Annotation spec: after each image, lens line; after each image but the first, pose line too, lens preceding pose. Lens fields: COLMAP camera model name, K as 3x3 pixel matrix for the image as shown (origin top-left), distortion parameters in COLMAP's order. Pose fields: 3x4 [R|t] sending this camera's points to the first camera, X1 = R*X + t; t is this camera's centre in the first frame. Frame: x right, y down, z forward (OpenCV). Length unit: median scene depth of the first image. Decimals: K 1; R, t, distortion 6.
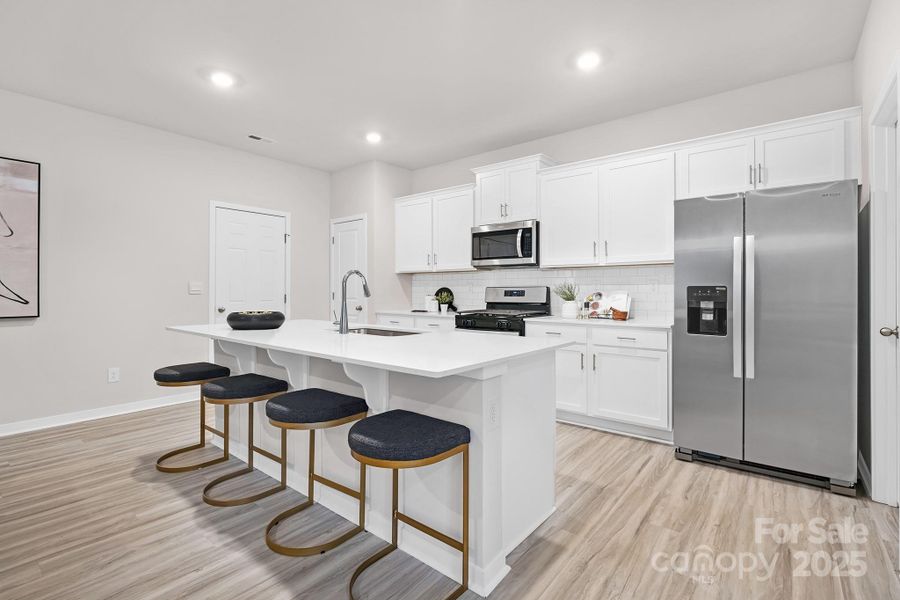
lens RADIAL K [[417.6, 0, 452.0], [0, 417.6, 286.6], [0, 0, 1]] dist [-0.009076, 0.004821]
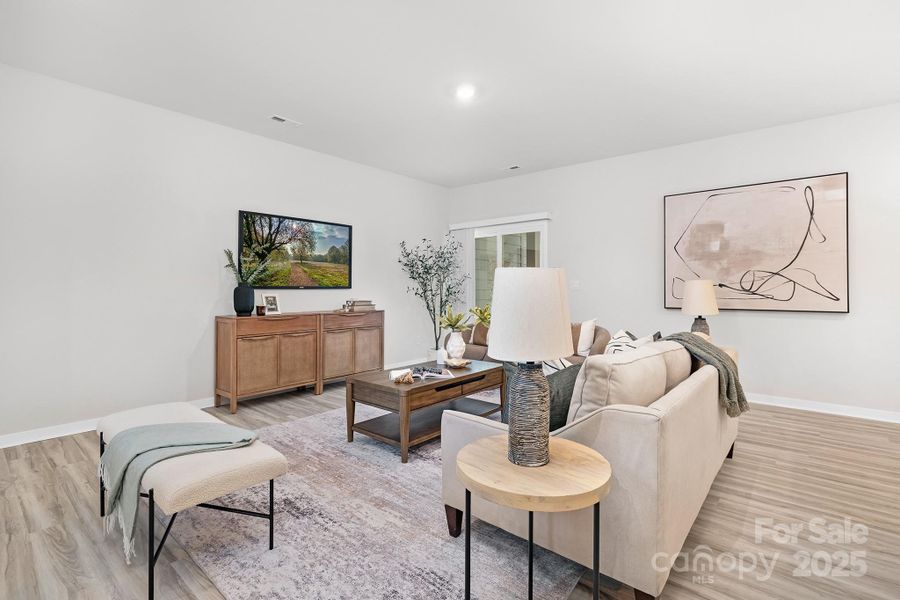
lens RADIAL K [[417.6, 0, 449.2], [0, 417.6, 288.3], [0, 0, 1]] dist [-0.009076, 0.004821]
pose [[-0.013645, 0.004631, -0.999896, 0.123921], [0.011309, 0.999926, 0.004477, -0.009231], [0.999843, -0.011247, -0.013697, -0.036386]]
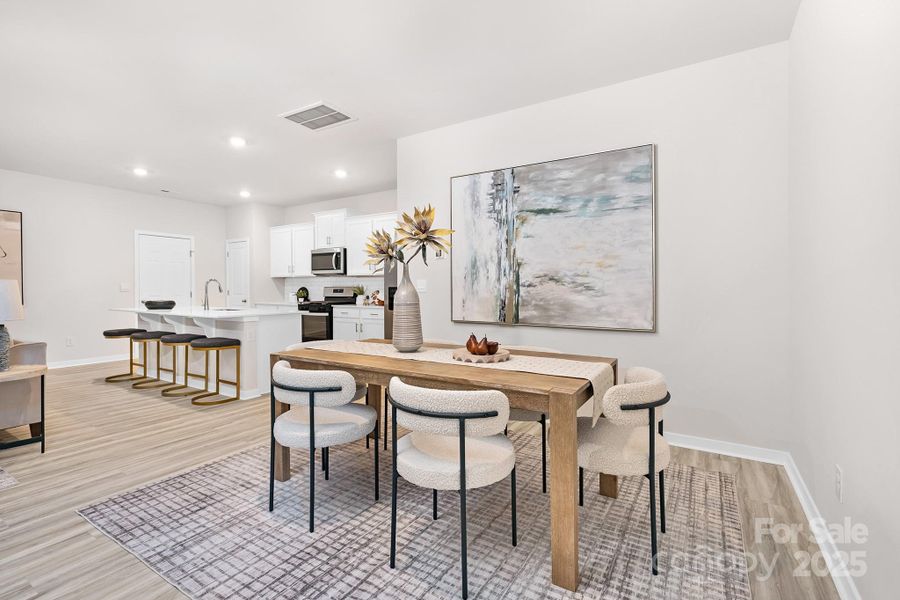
lens RADIAL K [[417.6, 0, 452.0], [0, 417.6, 291.8], [0, 0, 1]] dist [-0.009076, 0.004821]
pose [[0.992332, -0.000037, 0.123603, 0.539337], [-0.001920, 0.999875, 0.015710, -0.009469], [-0.123588, -0.015827, 0.992207, -0.924623]]
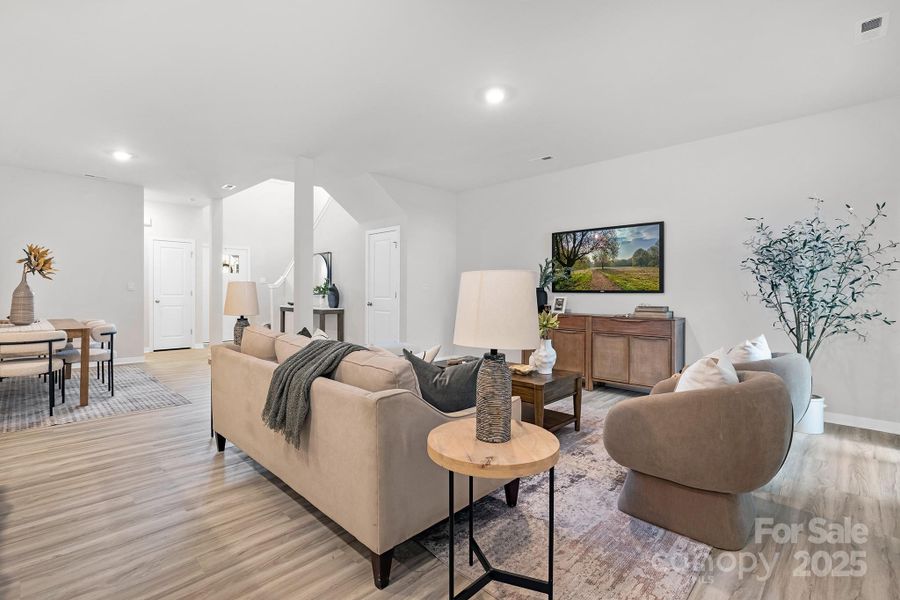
lens RADIAL K [[417.6, 0, 457.1], [0, 417.6, 301.9], [0, 0, 1]] dist [-0.009076, 0.004821]
pose [[-0.996464, -0.010120, 0.083412, -0.920029], [-0.008822, 0.999834, 0.015918, 0.006696], [-0.083559, 0.015126, -0.996388, 1.058272]]
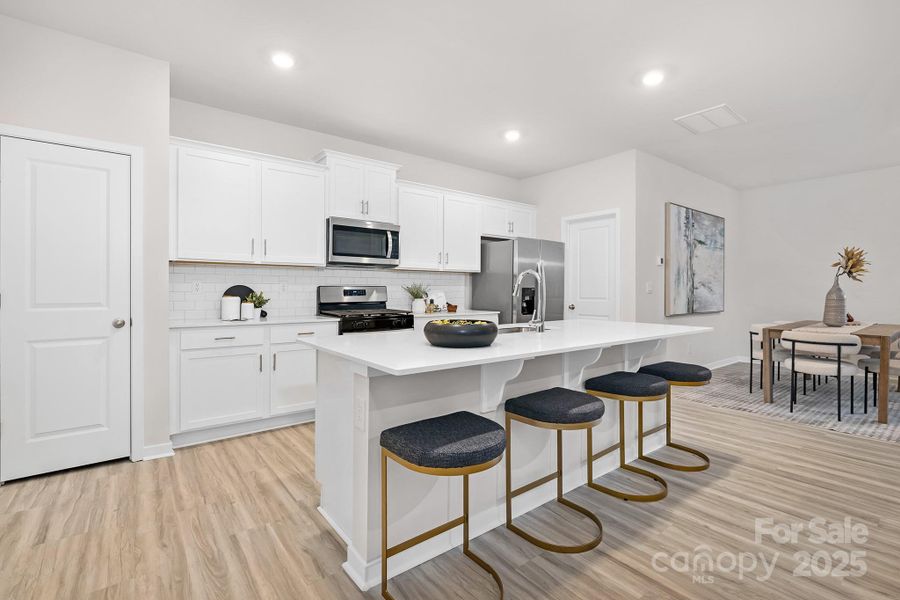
lens RADIAL K [[417.6, 0, 443.5], [0, 417.6, 289.4], [0, 0, 1]] dist [-0.009076, 0.004821]
pose [[0.228461, -0.000172, 0.973553, -1.052691], [-0.013162, 0.999908, 0.003265, 0.003844], [-0.973464, -0.013560, 0.228438, 0.796483]]
